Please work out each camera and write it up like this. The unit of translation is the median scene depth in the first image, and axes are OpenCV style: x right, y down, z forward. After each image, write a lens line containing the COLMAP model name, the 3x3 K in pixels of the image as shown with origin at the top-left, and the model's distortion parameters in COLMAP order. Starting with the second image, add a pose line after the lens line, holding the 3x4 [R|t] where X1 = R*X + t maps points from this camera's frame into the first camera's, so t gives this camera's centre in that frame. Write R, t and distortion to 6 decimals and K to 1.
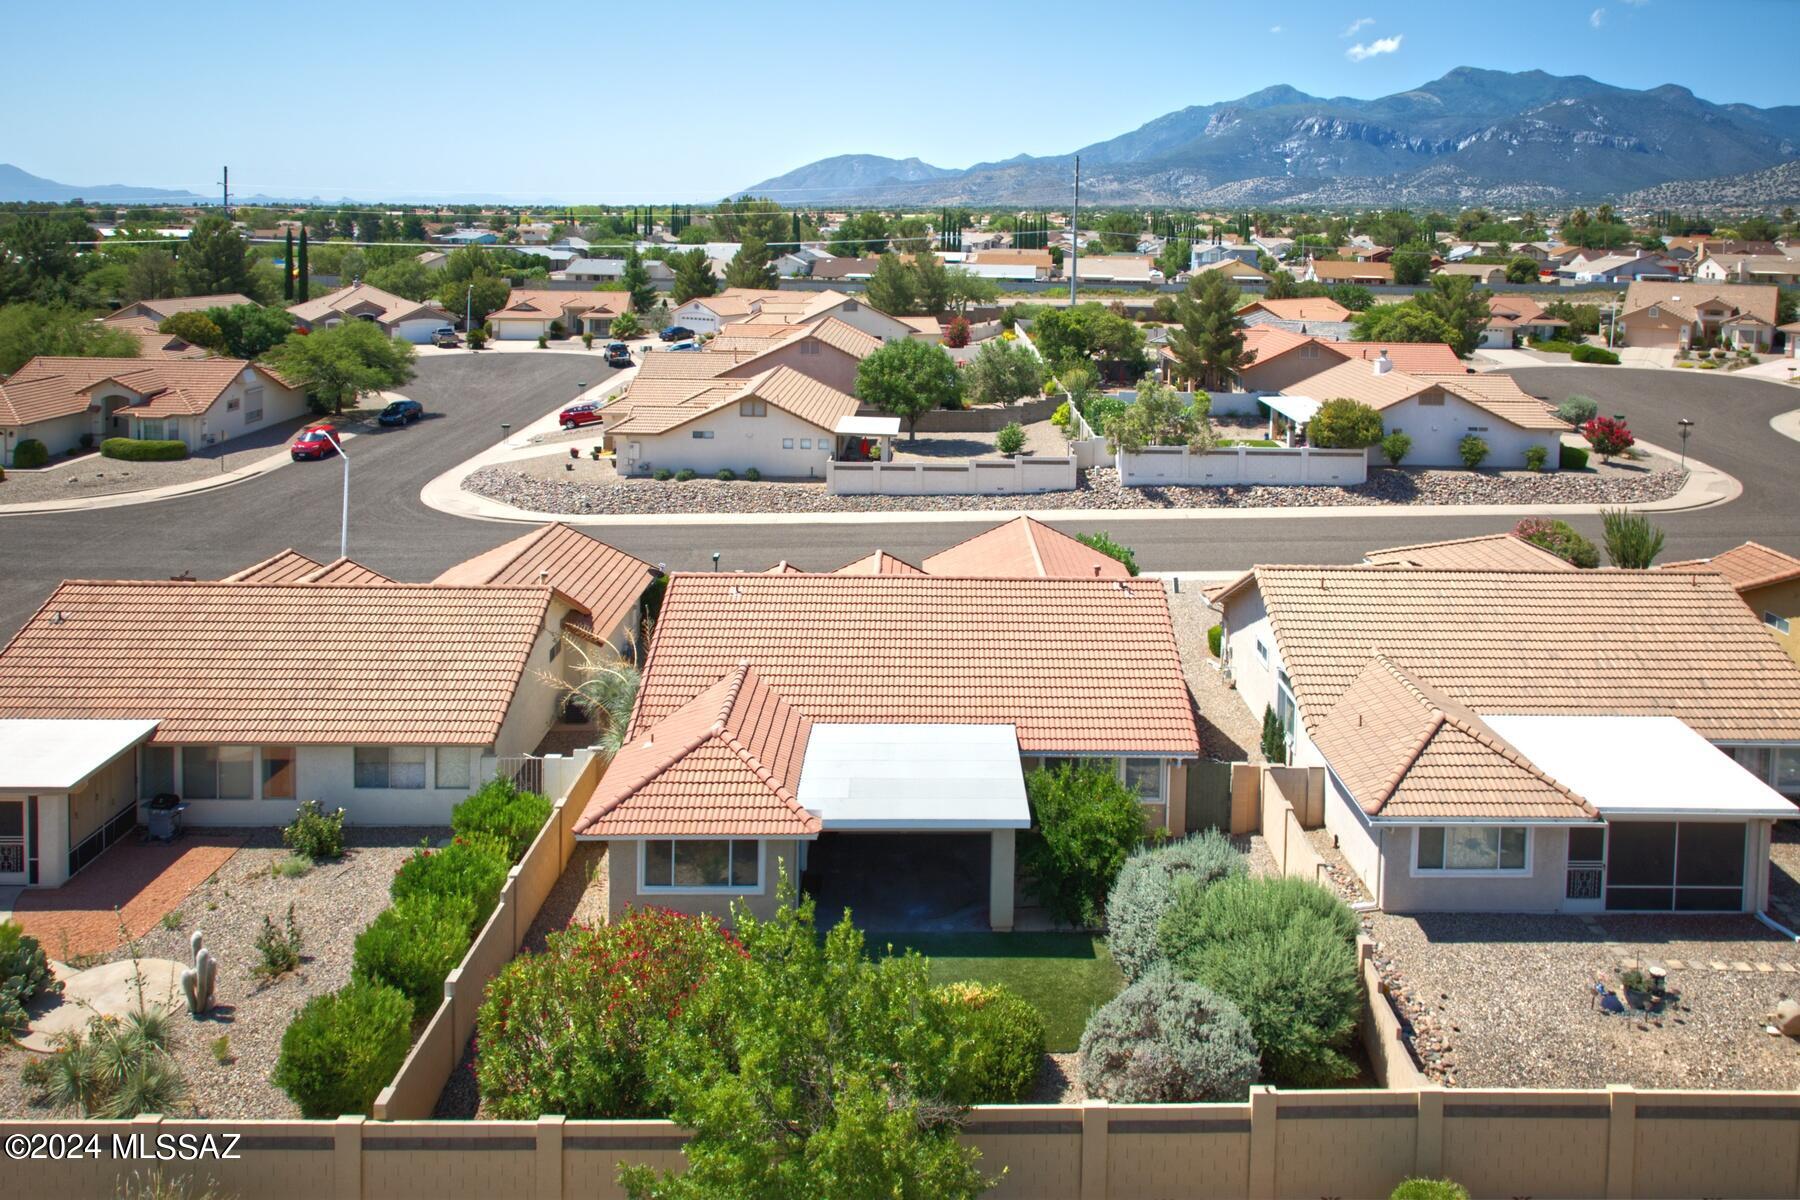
lens RADIAL K [[1324.1, 0, 898.8], [0, 1324.1, 529.8], [0, 0, 1]] dist [-0.003064, -0.003060]
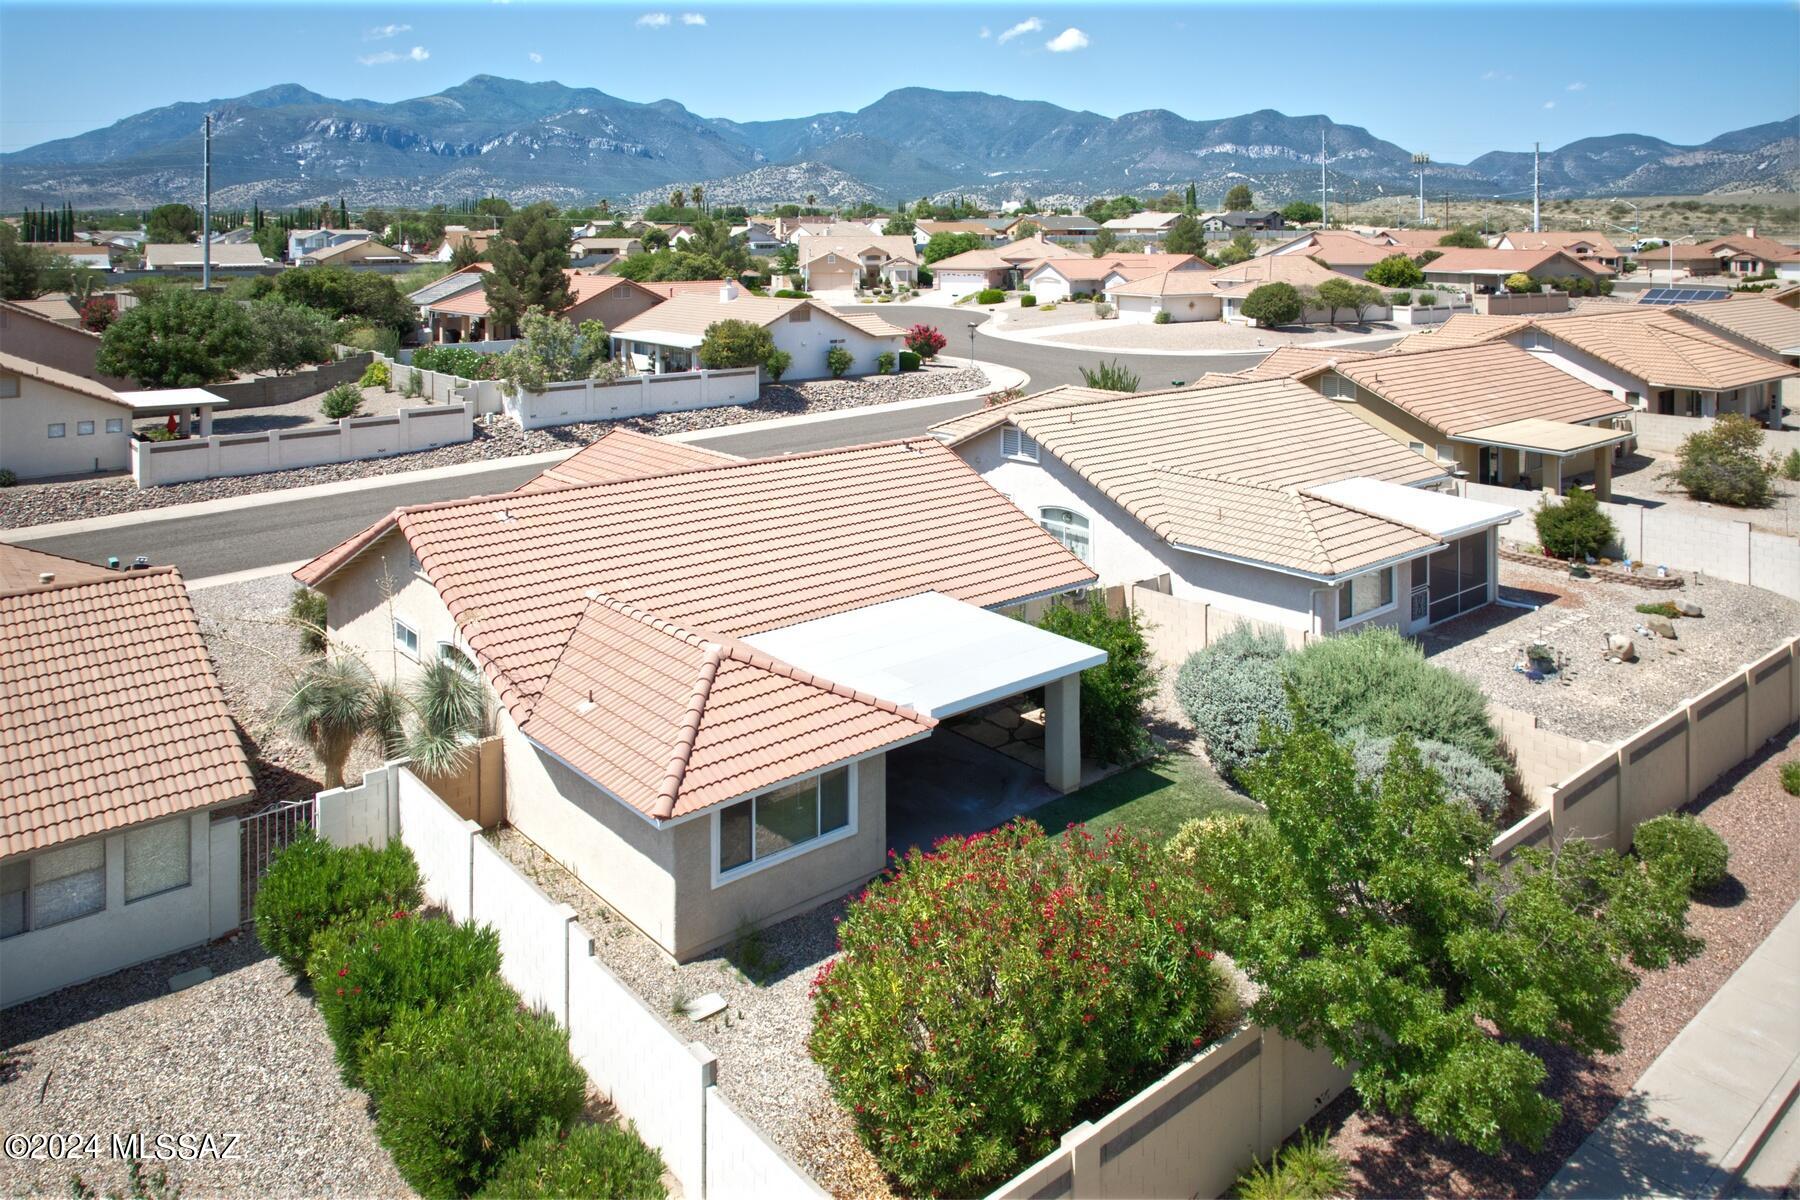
lens RADIAL K [[1315.9, 0, 900.1], [0, 1315.9, 440.1], [0, 0, 1]] dist [-0.051525, 0.056177]
pose [[0.748802, -0.107664, 0.653991, -0.148222], [0.153835, 0.988005, -0.013485, 0.016511], [-0.644694, 0.110704, 0.756382, 0.101264]]
